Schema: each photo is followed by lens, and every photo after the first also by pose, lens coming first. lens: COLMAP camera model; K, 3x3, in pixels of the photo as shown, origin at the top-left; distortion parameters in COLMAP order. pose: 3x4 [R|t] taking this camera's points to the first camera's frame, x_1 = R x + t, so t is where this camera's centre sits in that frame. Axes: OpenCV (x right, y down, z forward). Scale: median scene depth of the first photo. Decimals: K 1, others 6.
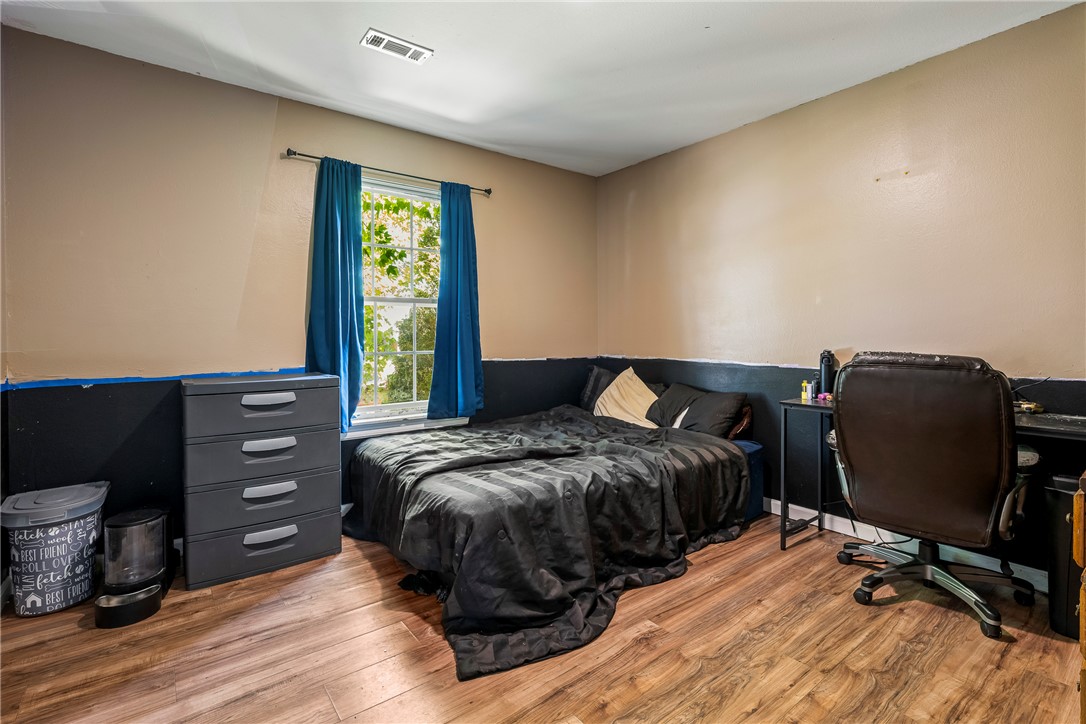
lens RADIAL K [[471.9, 0, 514.2], [0, 471.9, 354.7], [0, 0, 1]] dist [-0.001208, 0.000002]
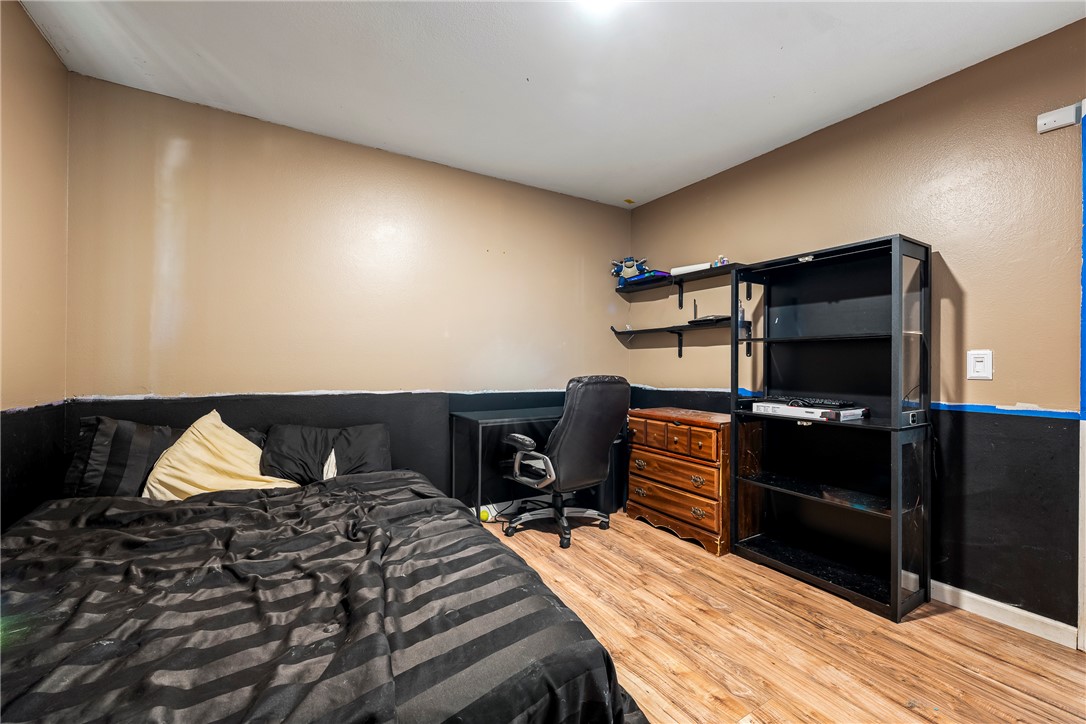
lens RADIAL K [[443.6, 0, 543.0], [0, 443.6, 362.0], [0, 0, 1]] dist [-0.000580, -0.000020]
pose [[0.093648, 0.003493, 0.995599, -0.622206], [0.033109, 0.999430, -0.006621, -0.042042], [-0.995055, 0.033583, 0.093479, 0.888674]]
